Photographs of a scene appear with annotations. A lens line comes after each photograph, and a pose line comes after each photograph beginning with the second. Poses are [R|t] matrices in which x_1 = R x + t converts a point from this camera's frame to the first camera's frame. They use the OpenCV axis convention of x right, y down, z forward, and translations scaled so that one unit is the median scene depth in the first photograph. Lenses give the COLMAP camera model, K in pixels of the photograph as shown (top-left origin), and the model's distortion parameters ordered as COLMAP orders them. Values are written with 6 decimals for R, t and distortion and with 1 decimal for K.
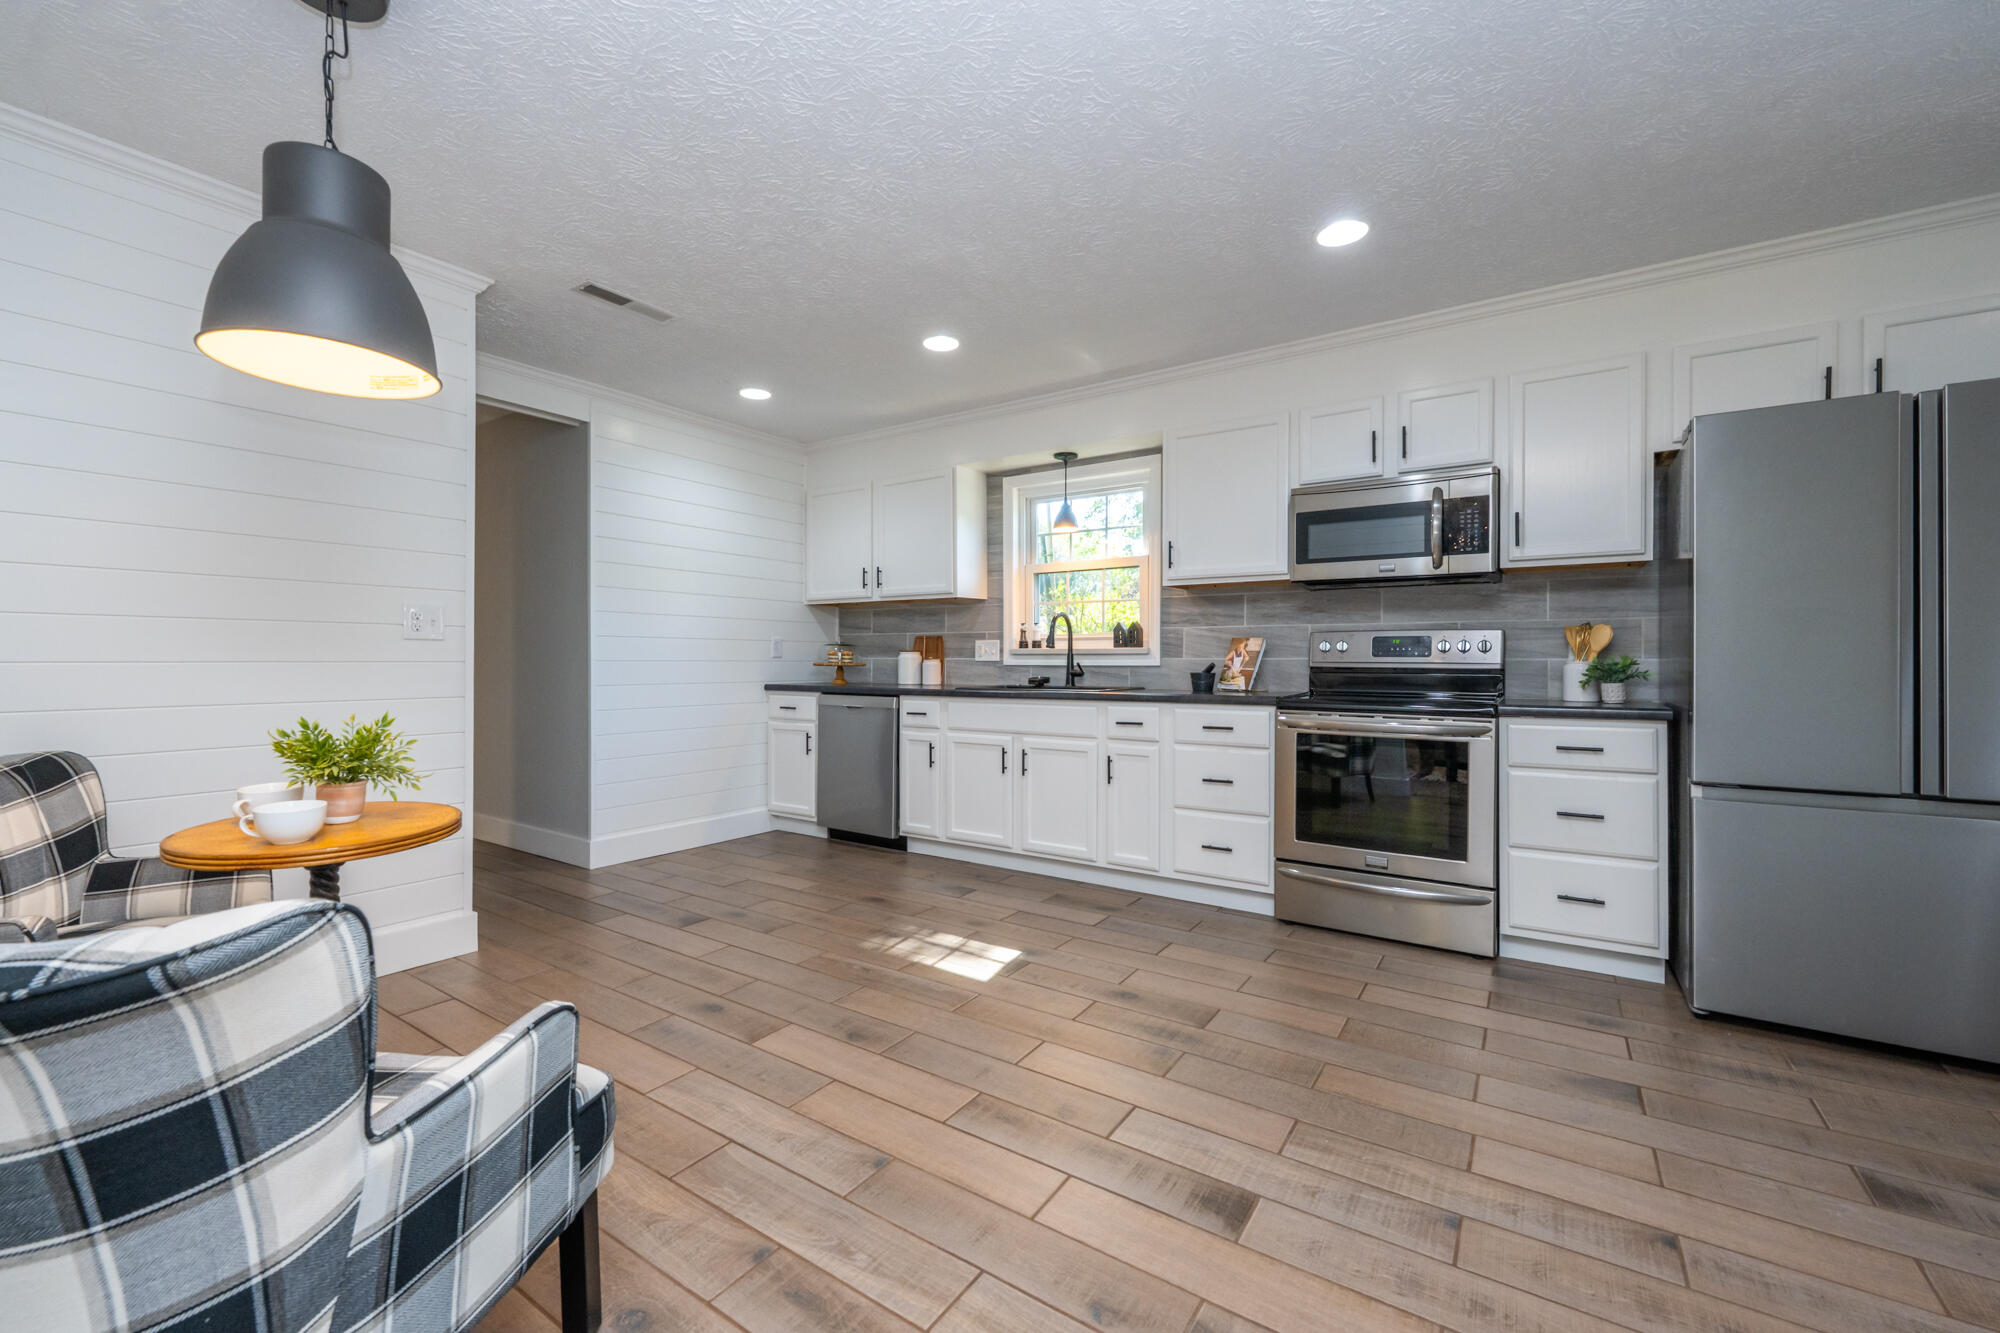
lens RADIAL K [[805.7, 0, 989.0], [0, 805.7, 662.3], [0, 0, 1]] dist [0.001211, -0.000283]
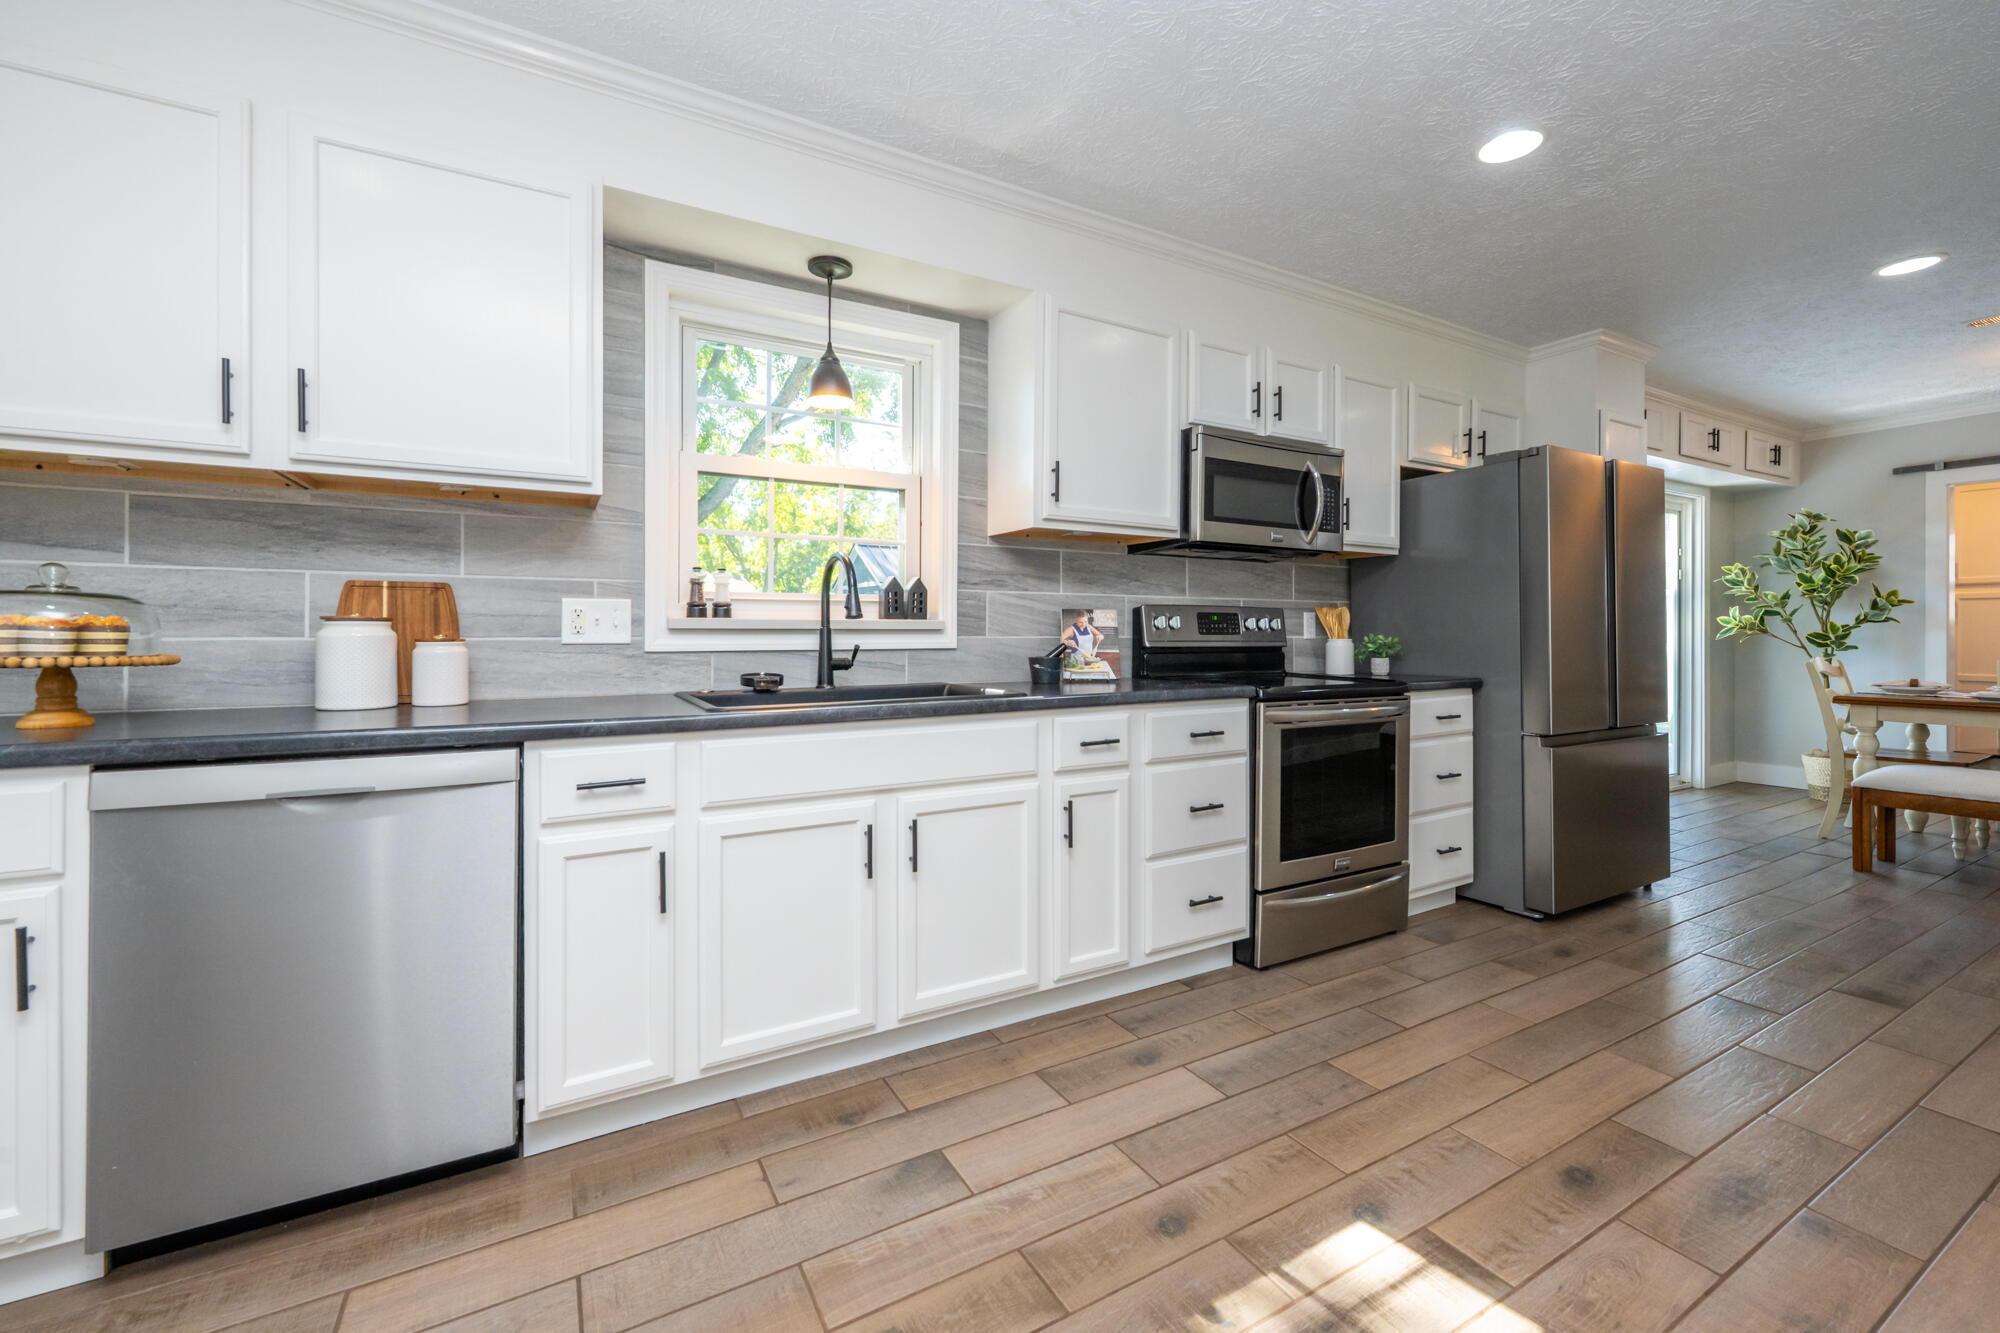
lens RADIAL K [[805.7, 0, 995.0], [0, 805.7, 633.7], [0, 0, 1]] dist [0.001211, -0.000283]
pose [[0.445367, -0.003992, 0.895339, -0.359401], [0.000966, 0.999992, 0.003978, -0.009928], [-0.895348, -0.000907, 0.445367, 0.678355]]
